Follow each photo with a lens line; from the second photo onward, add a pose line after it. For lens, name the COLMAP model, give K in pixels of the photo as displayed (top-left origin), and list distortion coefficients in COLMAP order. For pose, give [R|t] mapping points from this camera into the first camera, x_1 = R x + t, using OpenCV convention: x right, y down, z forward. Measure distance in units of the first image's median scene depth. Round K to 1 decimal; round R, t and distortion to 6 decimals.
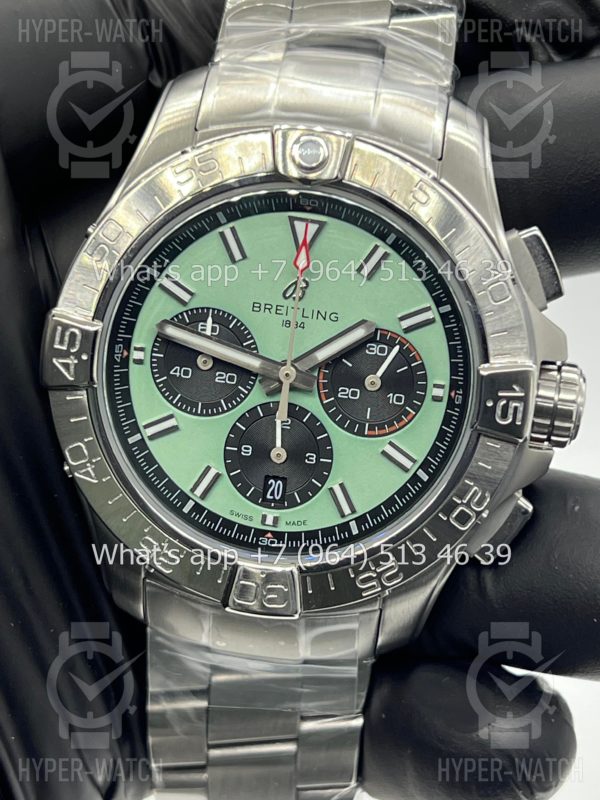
lens RADIAL K [[1797.3, 0, 300.0], [0, 1797.3, 400.0], [0, 0, 1]] dist [0.142516, 0.151291]
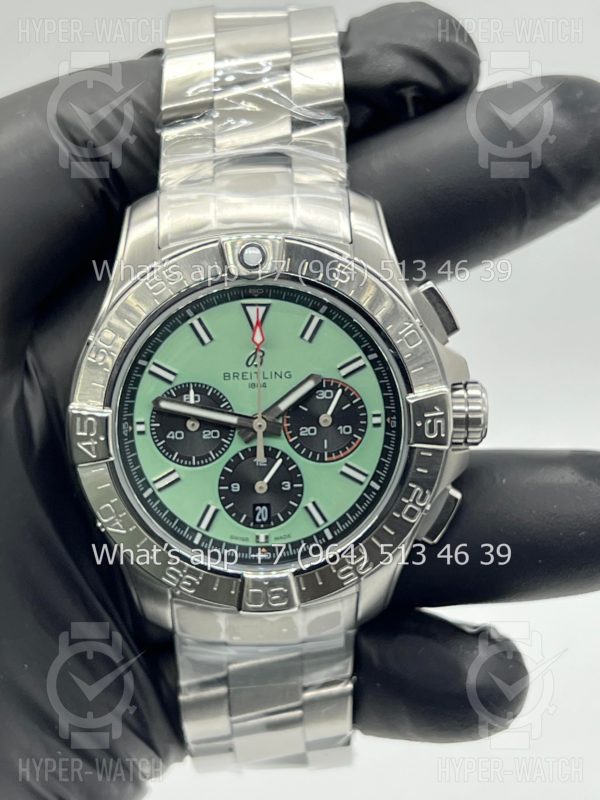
lens RADIAL K [[1797.3, 0, 300.0], [0, 1797.3, 400.0], [0, 0, 1]] dist [0.142516, 0.151291]
pose [[0.984659, -0.157961, 0.074129, -0.070172], [0.154915, 0.986893, 0.045213, -0.084756], [-0.080299, -0.033035, 0.996223, -0.276155]]
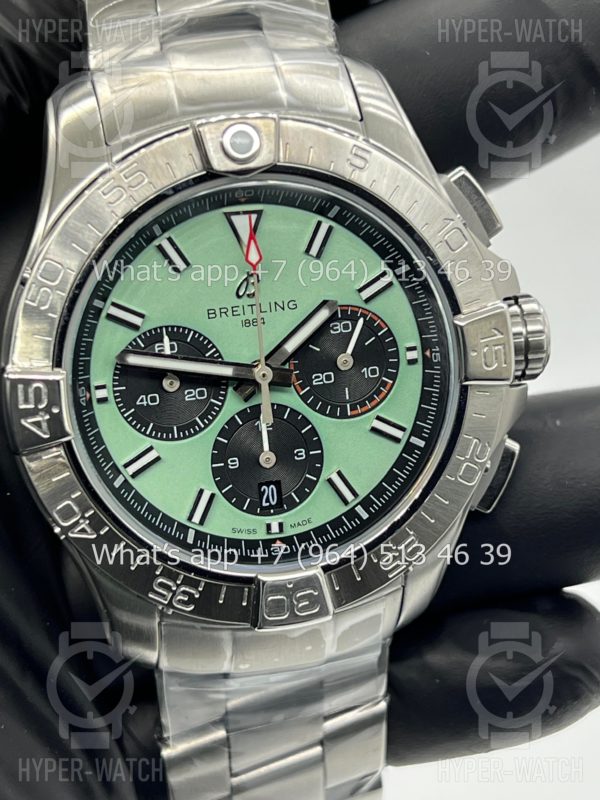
lens RADIAL K [[1797.3, 0, 300.0], [0, 1797.3, 400.0], [0, 0, 1]] dist [0.142516, 0.151291]
pose [[0.943022, -0.246776, 0.223185, -0.202280], [0.240785, 0.969069, 0.054112, -0.047662], [-0.229635, 0.002711, 0.973273, 0.068132]]
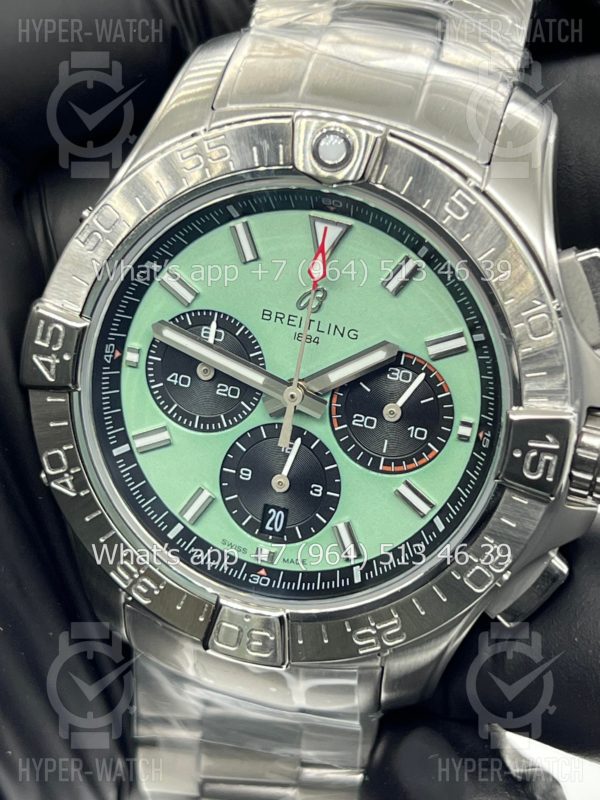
lens RADIAL K [[1797.3, 0, 300.0], [0, 1797.3, 400.0], [0, 0, 1]] dist [0.142516, 0.151291]
pose [[0.988679, 0.090504, -0.119677, 0.100225], [-0.082742, 0.994227, 0.068317, -0.071577], [0.125169, -0.057642, 0.990460, 0.130756]]
